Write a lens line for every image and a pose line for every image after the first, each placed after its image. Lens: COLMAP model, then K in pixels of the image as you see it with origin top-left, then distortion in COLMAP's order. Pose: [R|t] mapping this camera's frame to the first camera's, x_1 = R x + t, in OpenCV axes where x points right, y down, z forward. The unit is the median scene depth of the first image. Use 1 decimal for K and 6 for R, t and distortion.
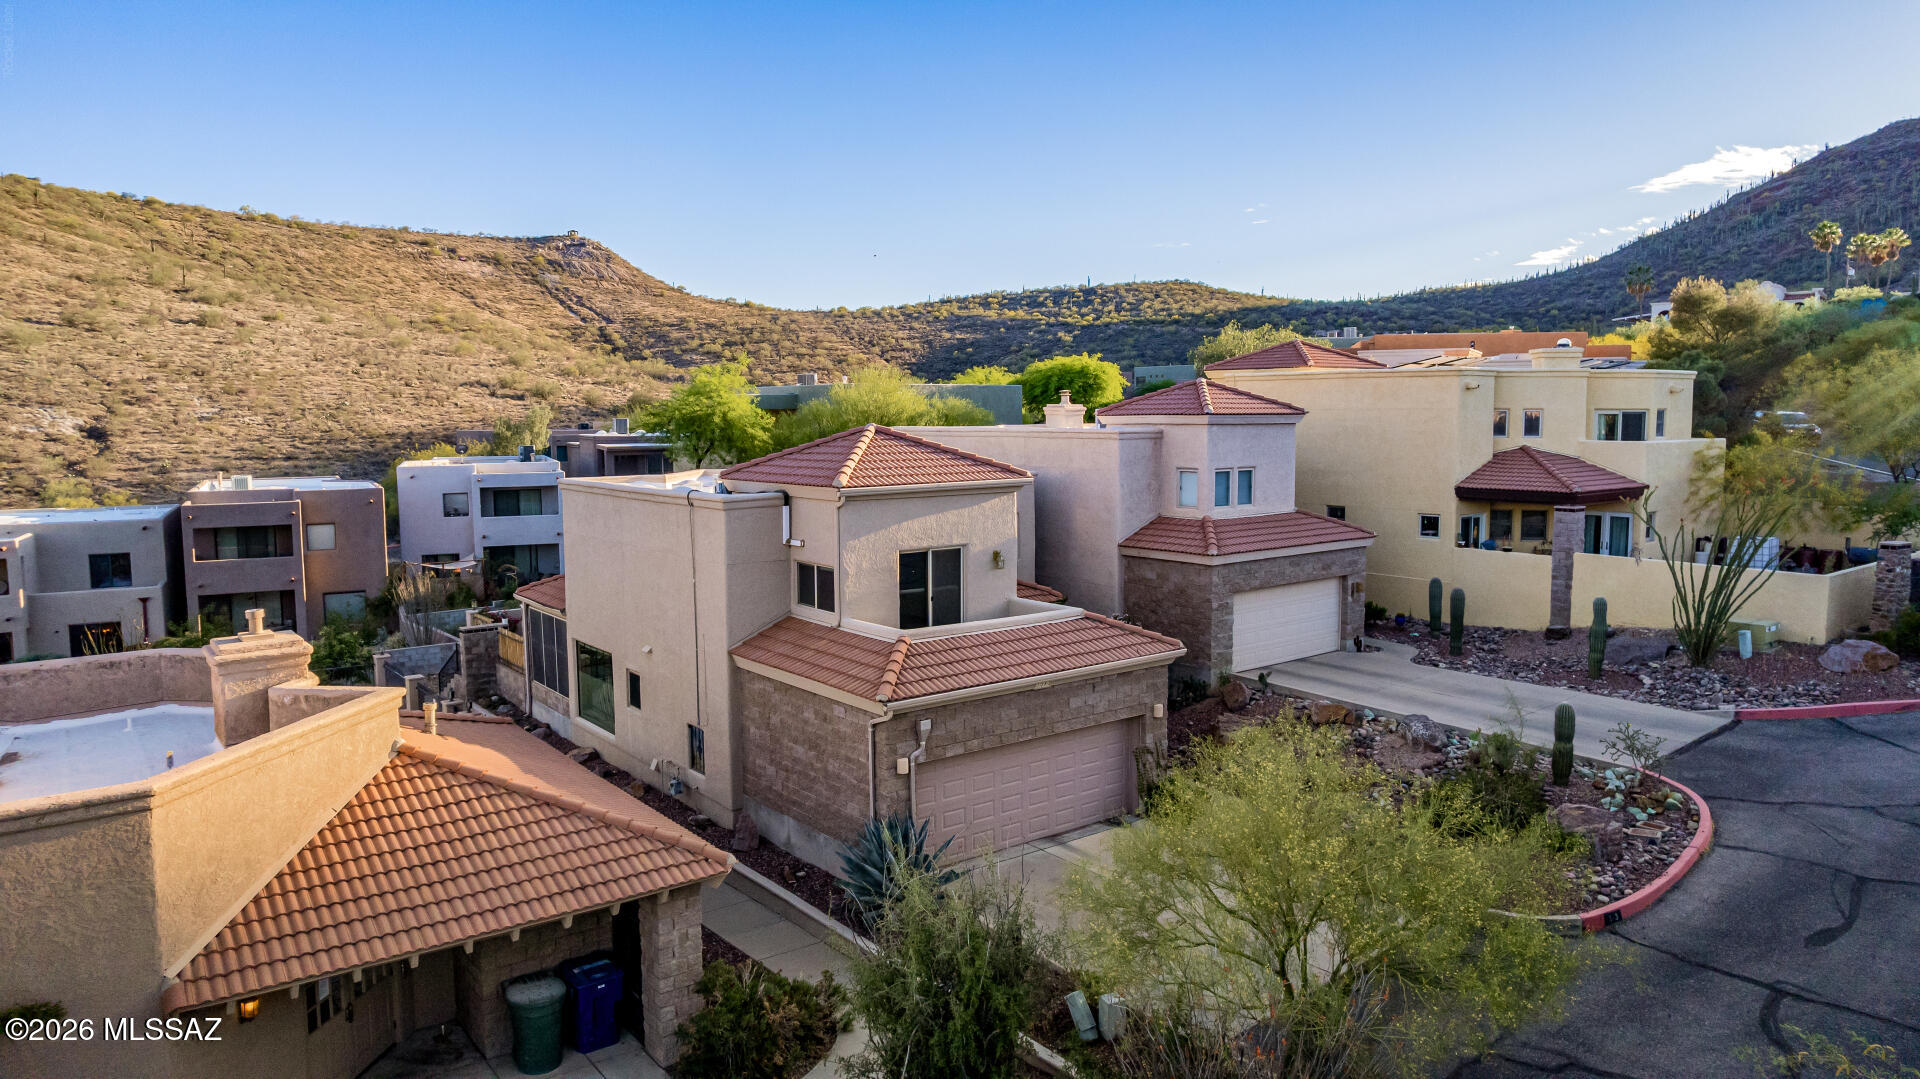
lens RADIAL K [[1257.7, 0, 960.0], [0, 1257.7, 539.5], [0, 0, 1]] dist [-0.085984, 0.078747]
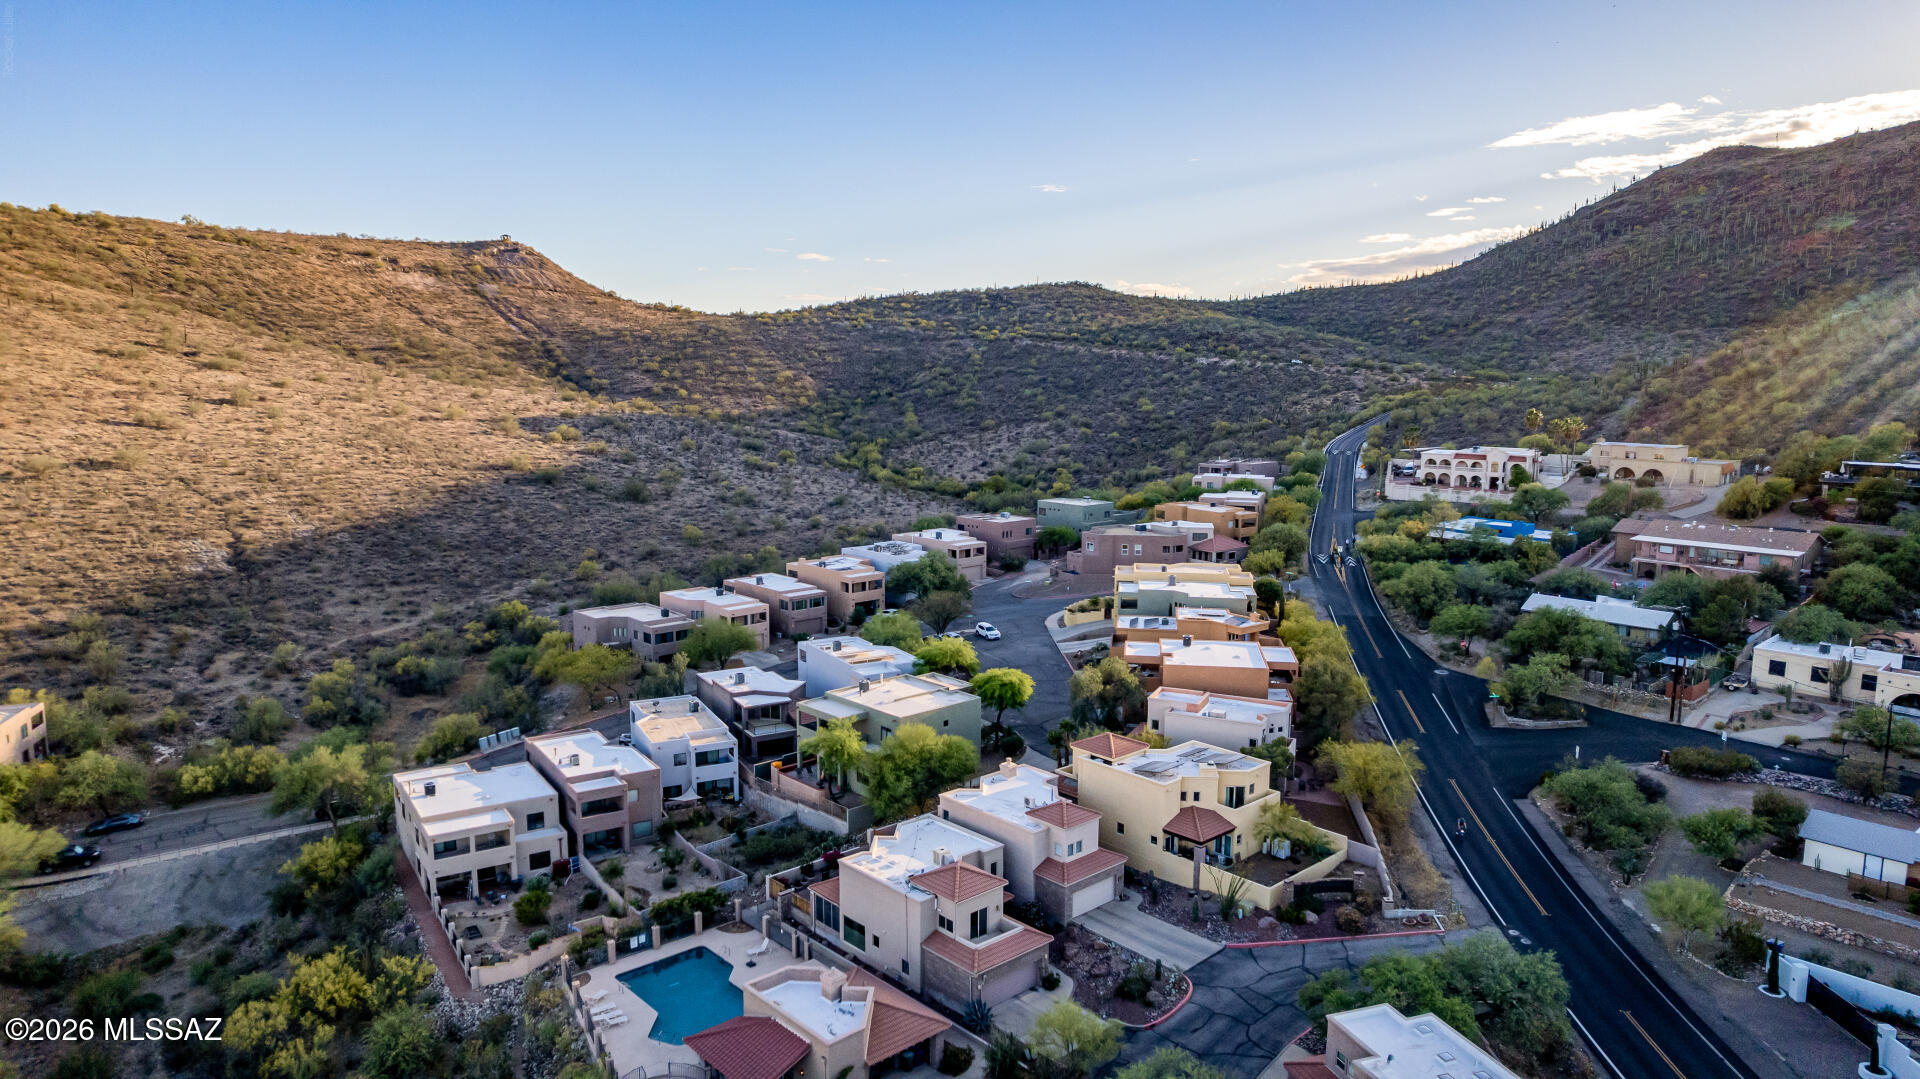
lens RADIAL K [[1257.7, 0, 960.0], [0, 1257.7, 539.5], [0, 0, 1]] dist [-0.085984, 0.078747]
pose [[0.996985, -0.003020, 0.077539, -0.015215], [-0.000552, 0.998941, 0.045999, -0.052479], [-0.077596, -0.045903, 0.995928, -0.105113]]
